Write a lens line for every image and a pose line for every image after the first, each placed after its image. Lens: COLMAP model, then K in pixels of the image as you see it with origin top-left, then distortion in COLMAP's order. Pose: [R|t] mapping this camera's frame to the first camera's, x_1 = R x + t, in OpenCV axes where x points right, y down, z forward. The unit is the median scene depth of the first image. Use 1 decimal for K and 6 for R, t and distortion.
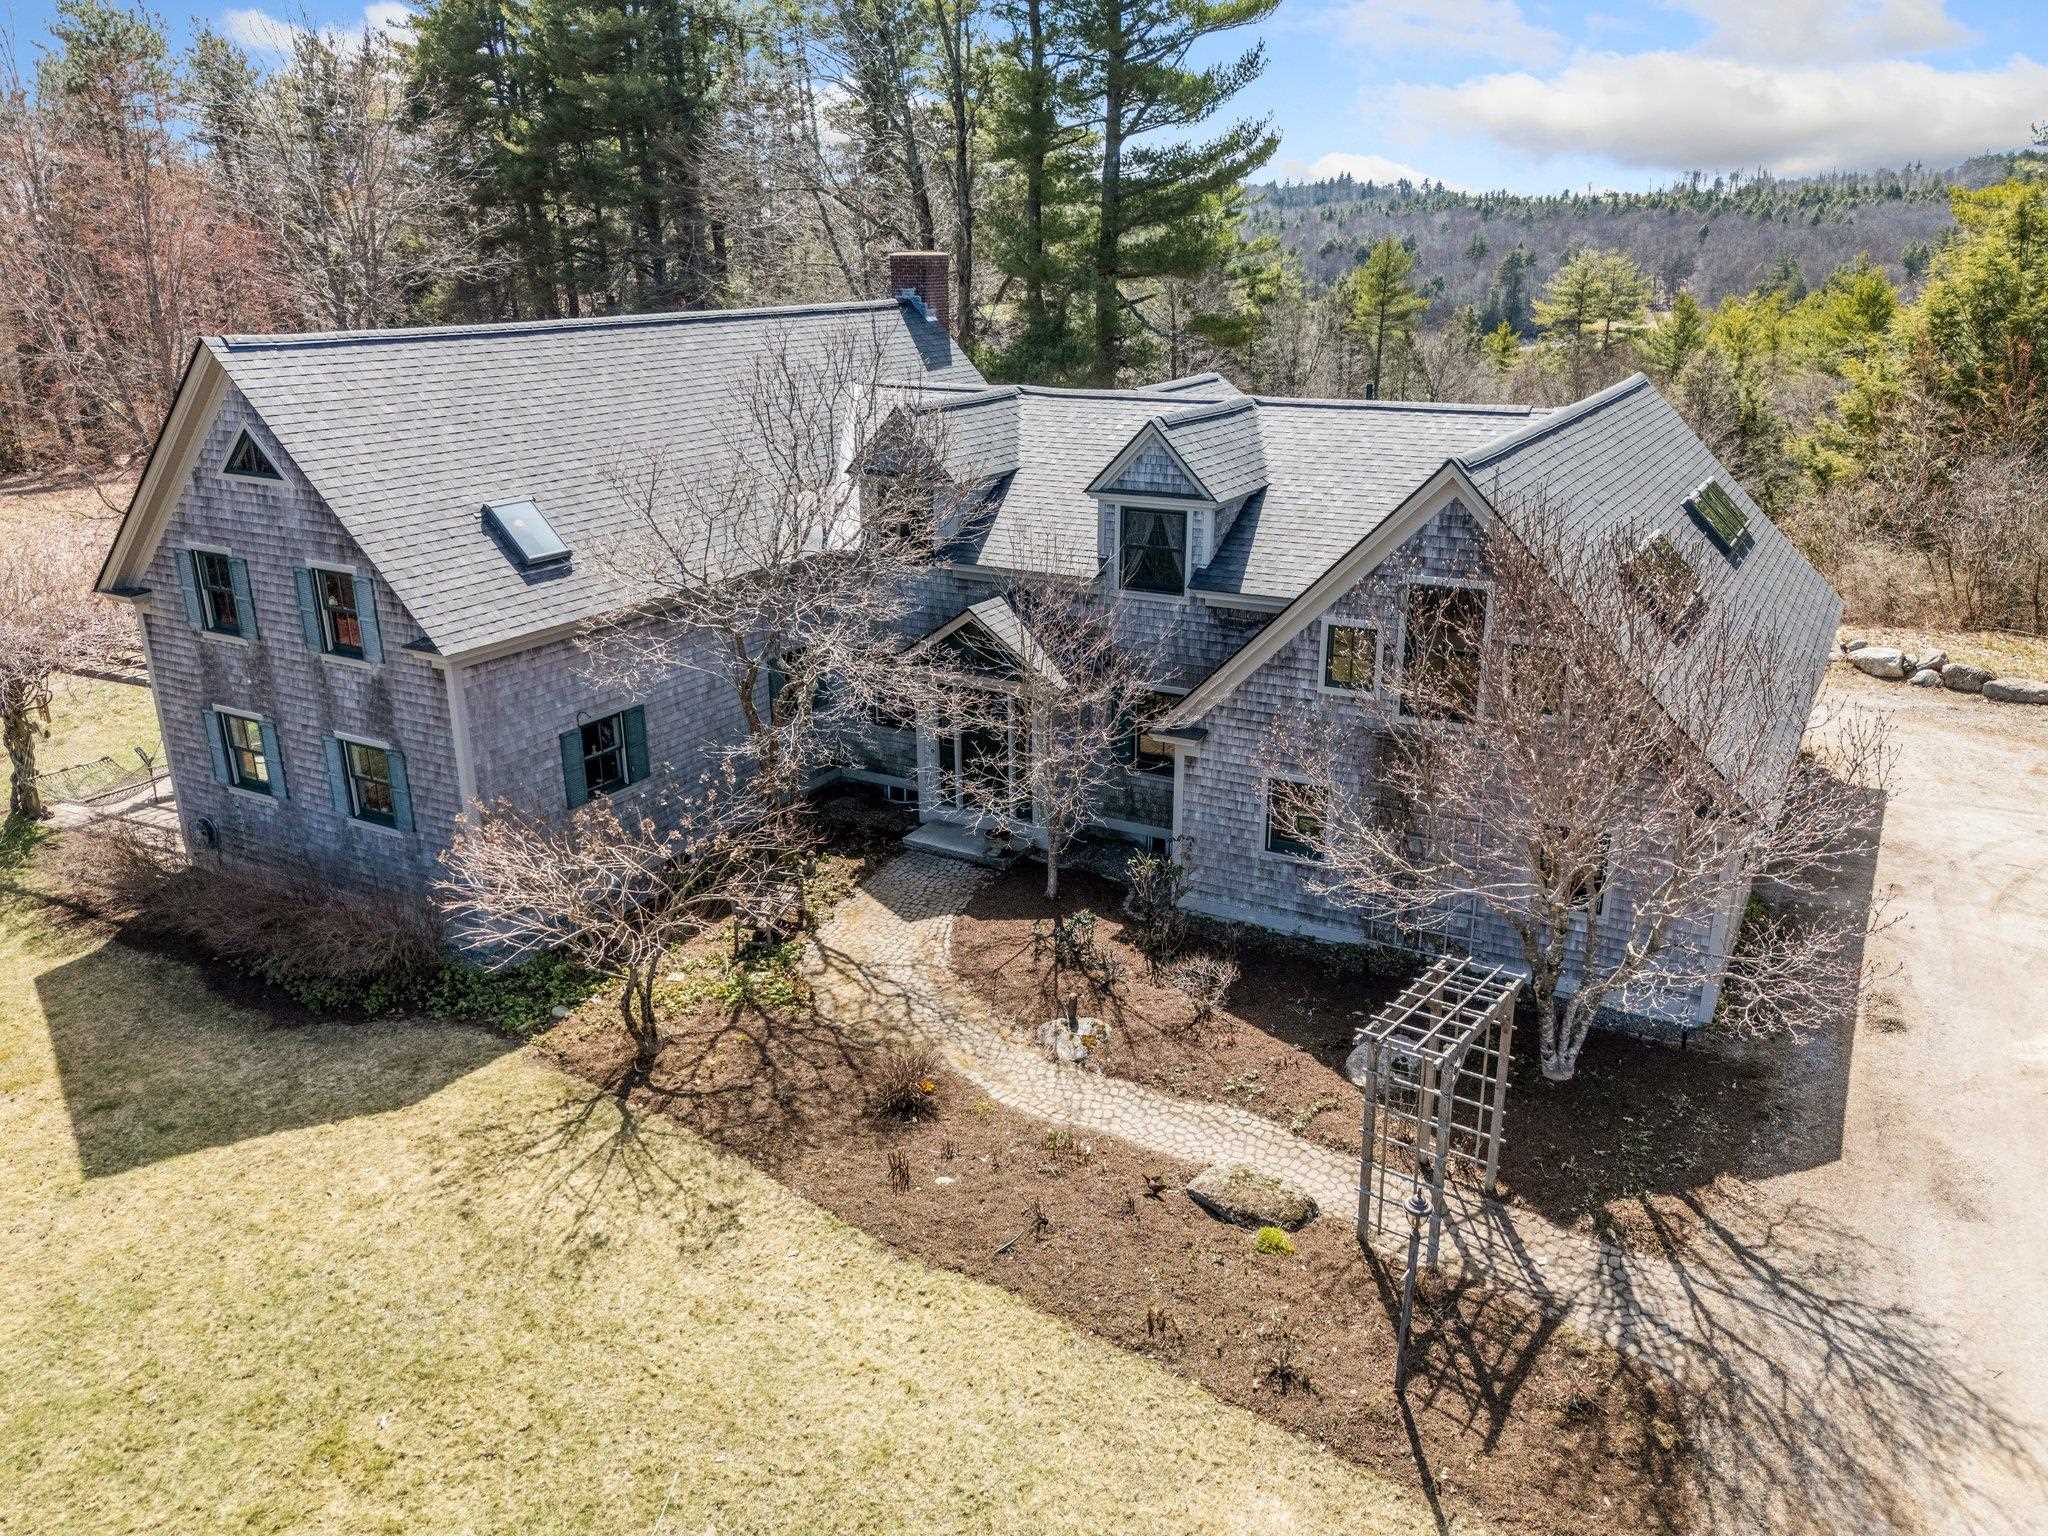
lens RADIAL K [[1462.5, 0, 1024.0], [0, 1462.5, 768.0], [0, 0, 1]] dist [0.051600, -0.041535]
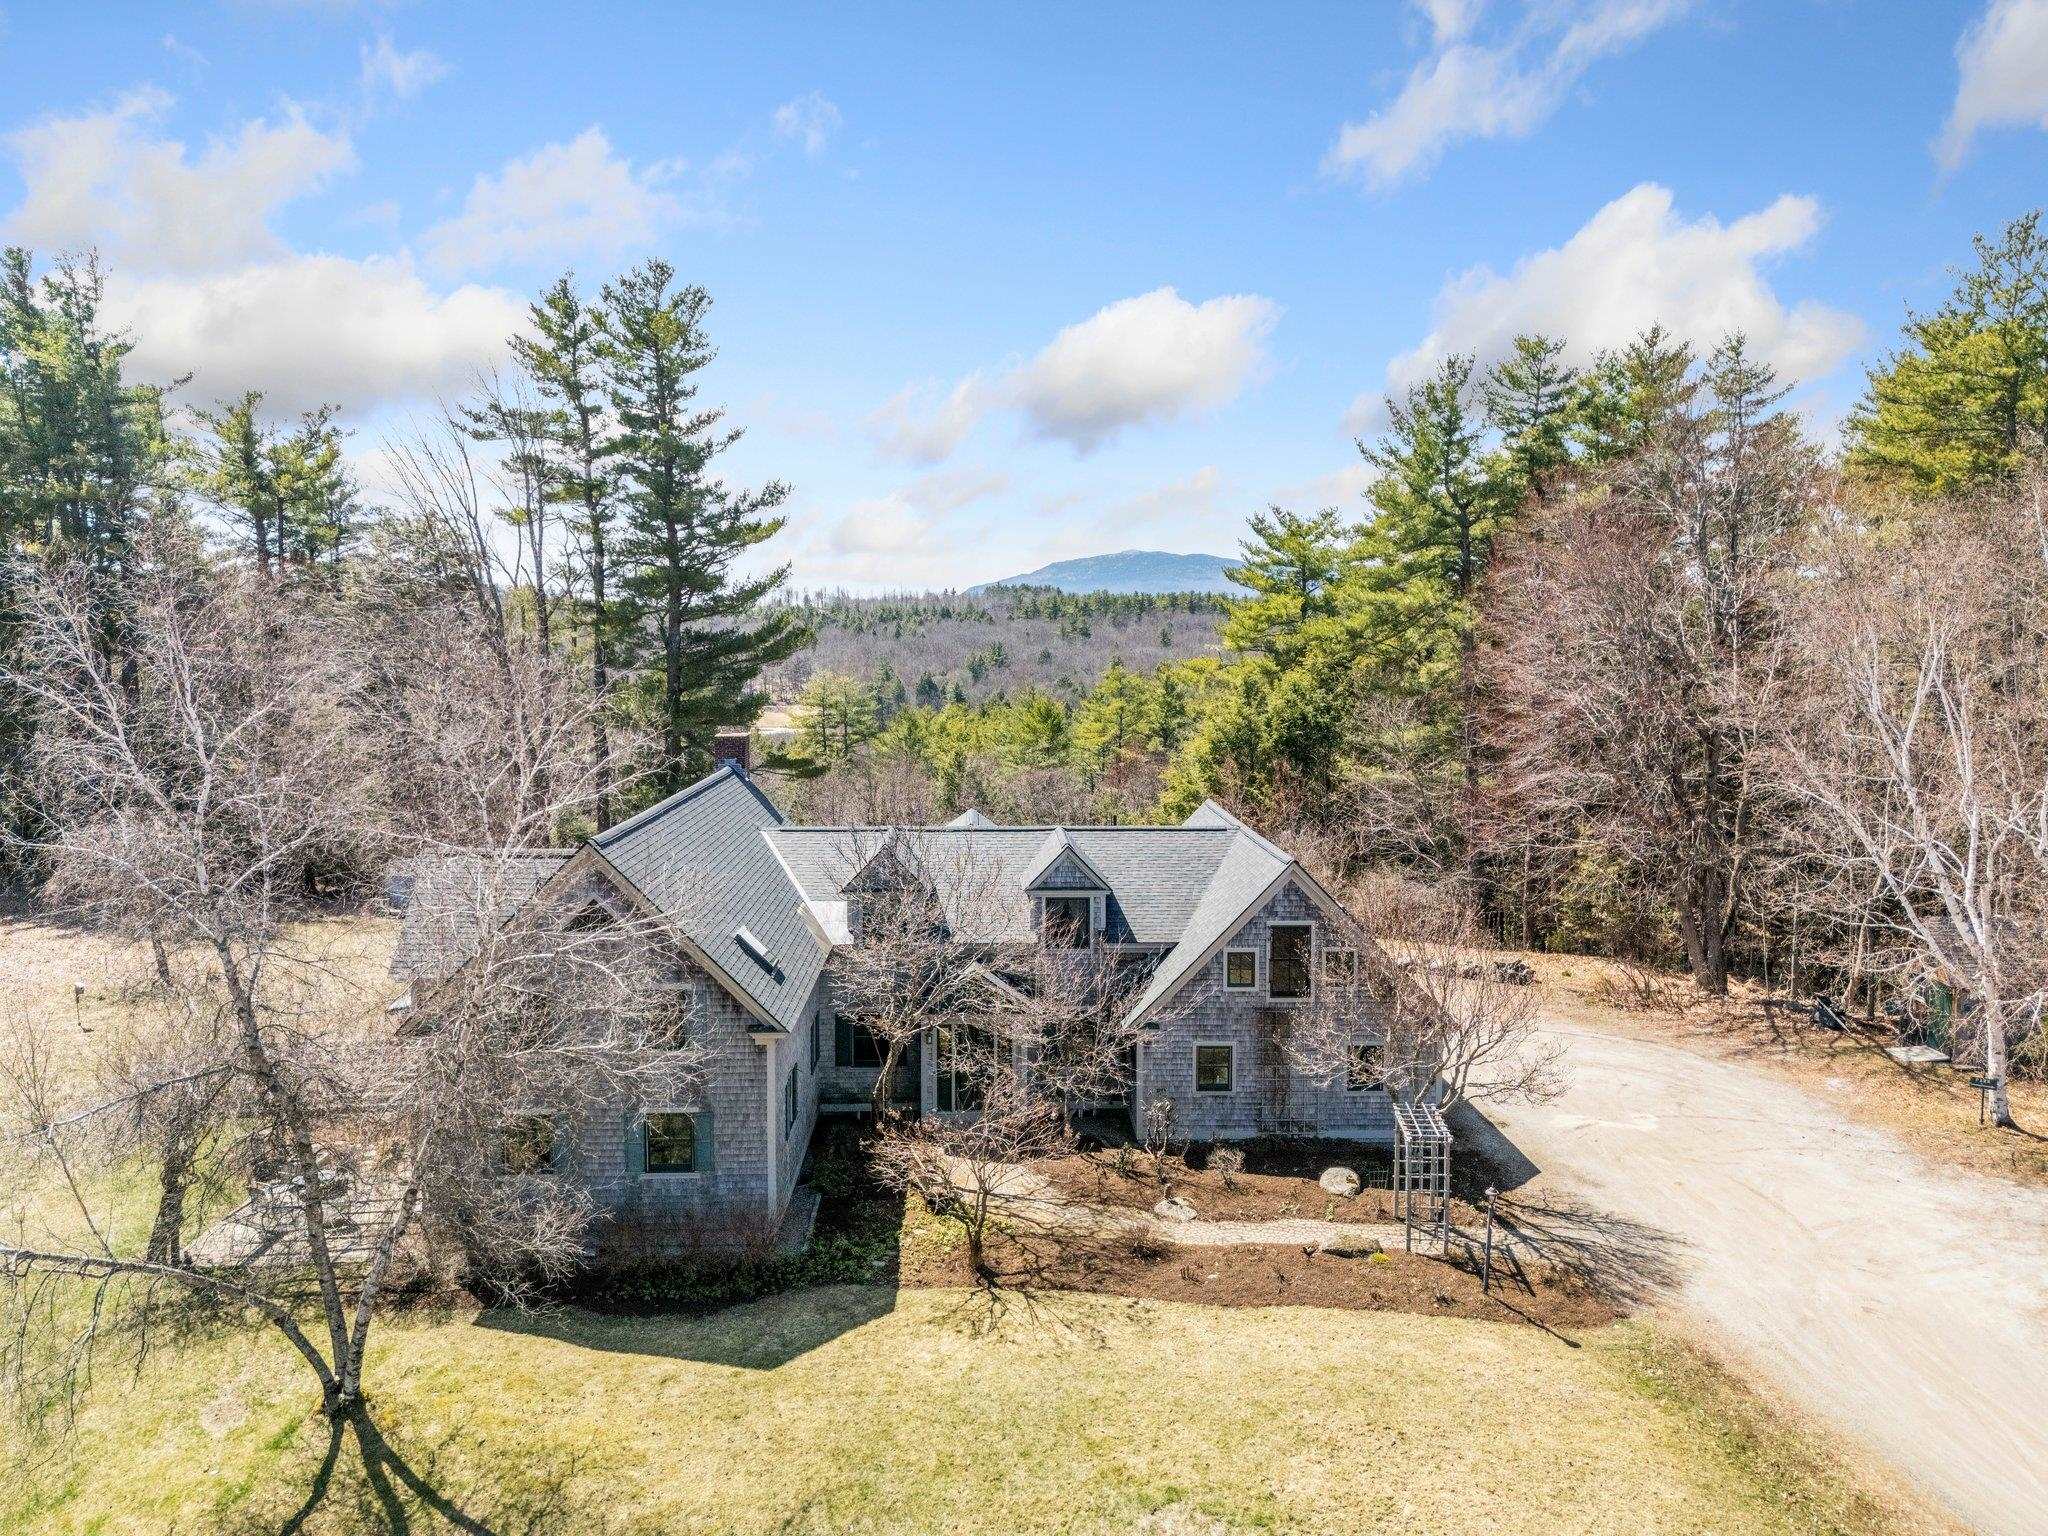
lens RADIAL K [[1442.0, 0, 1024.0], [0, 1442.0, 768.0], [0, 0, 1]] dist [0.025837, 0.001475]
pose [[0.858011, -0.036552, 0.512329, -0.838282], [0.162290, 0.965658, -0.202897, 0.001587], [-0.487318, 0.257234, 0.834477, -0.386668]]
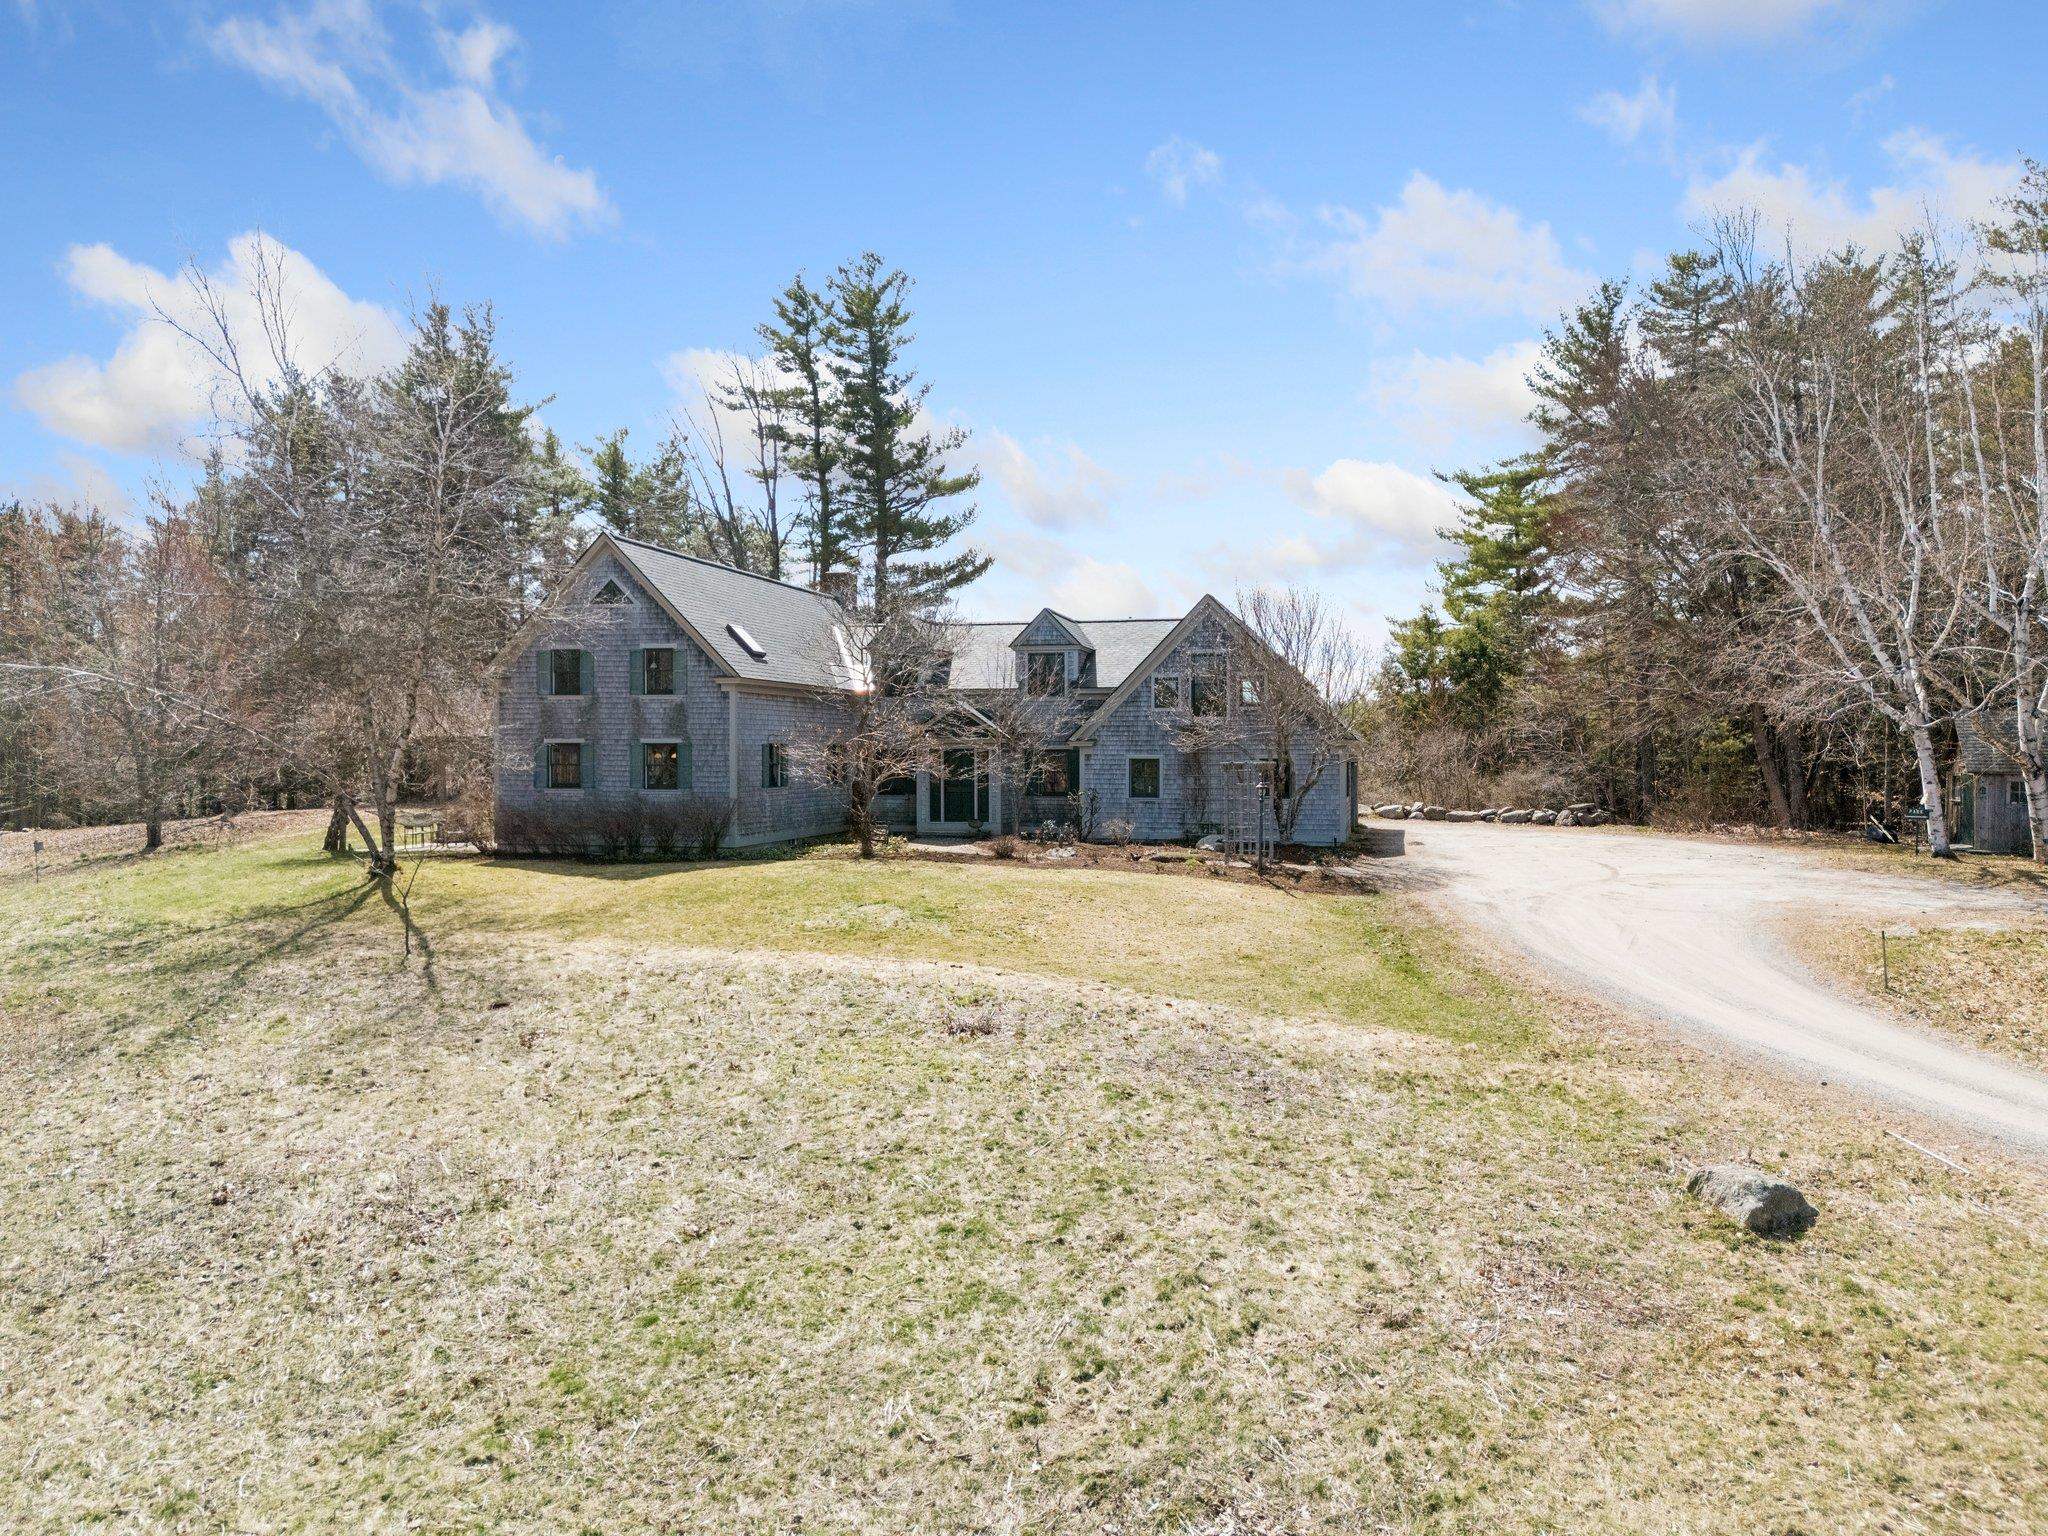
lens RADIAL K [[1392.8, 0, 1025.4], [0, 1392.8, 810.6], [0, 0, 1]] dist [0.058219, -0.096096]
pose [[0.964149, -0.007859, 0.265246, -0.467786], [0.082869, 0.958489, -0.272823, 0.573891], [-0.252091, 0.285022, 0.924777, -0.704758]]
